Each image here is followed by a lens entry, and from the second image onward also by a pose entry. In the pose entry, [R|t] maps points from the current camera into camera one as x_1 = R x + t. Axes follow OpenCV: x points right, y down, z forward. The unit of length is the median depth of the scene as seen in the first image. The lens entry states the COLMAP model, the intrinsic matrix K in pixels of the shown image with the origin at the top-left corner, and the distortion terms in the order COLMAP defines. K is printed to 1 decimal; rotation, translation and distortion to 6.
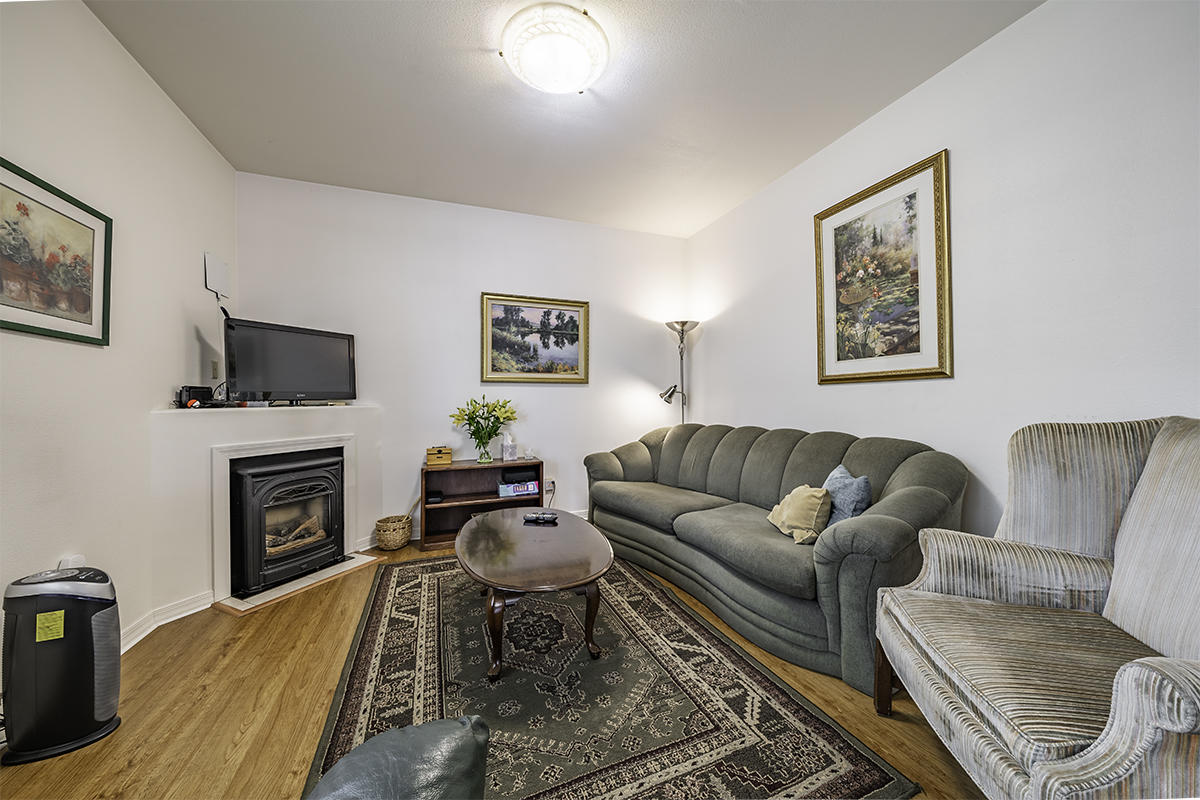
lens RADIAL K [[420.3, 0, 595.5], [0, 420.3, 398.7], [0, 0, 1]] dist [-0.002225, 0.000024]
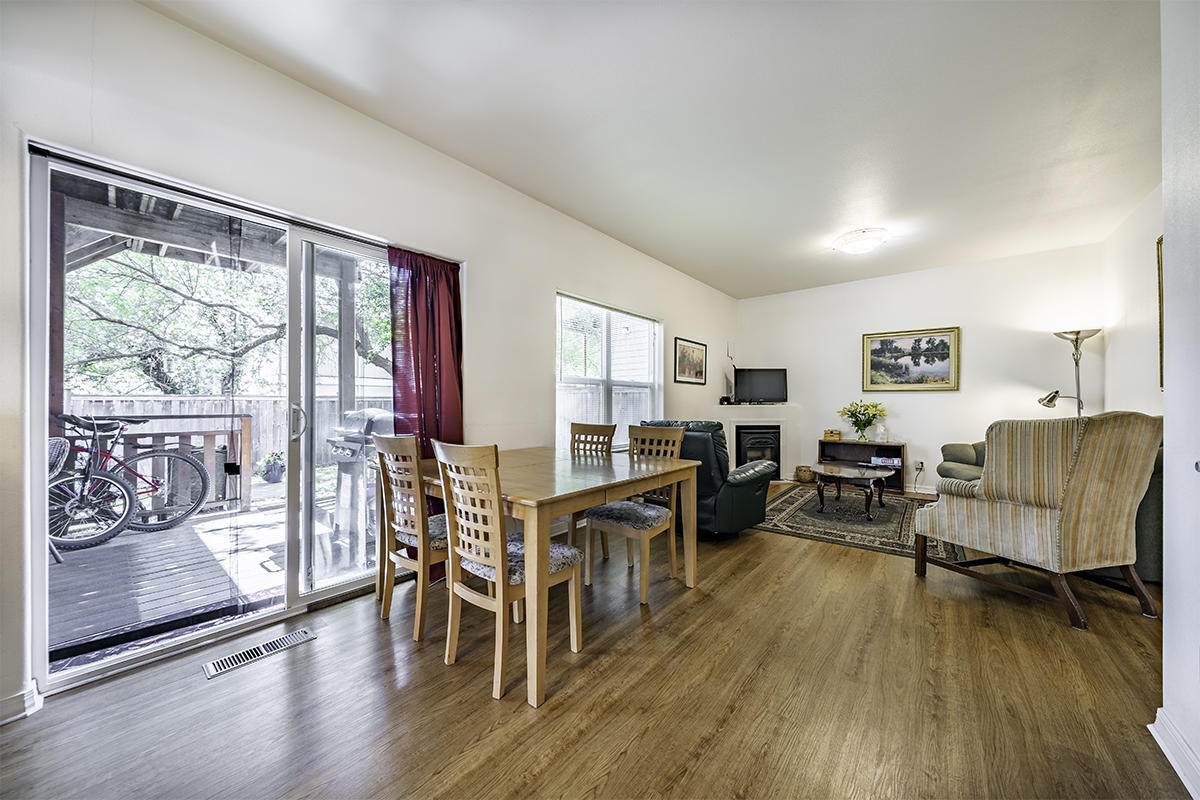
lens RADIAL K [[420.3, 0, 597.1], [0, 420.3, 403.7], [0, 0, 1]] dist [-0.002225, 0.000024]
pose [[0.527869, 0.016414, -0.849167, 0.524696], [0.001275, 0.999797, 0.020118, -0.024925], [0.849325, -0.011703, 0.527741, -0.657267]]
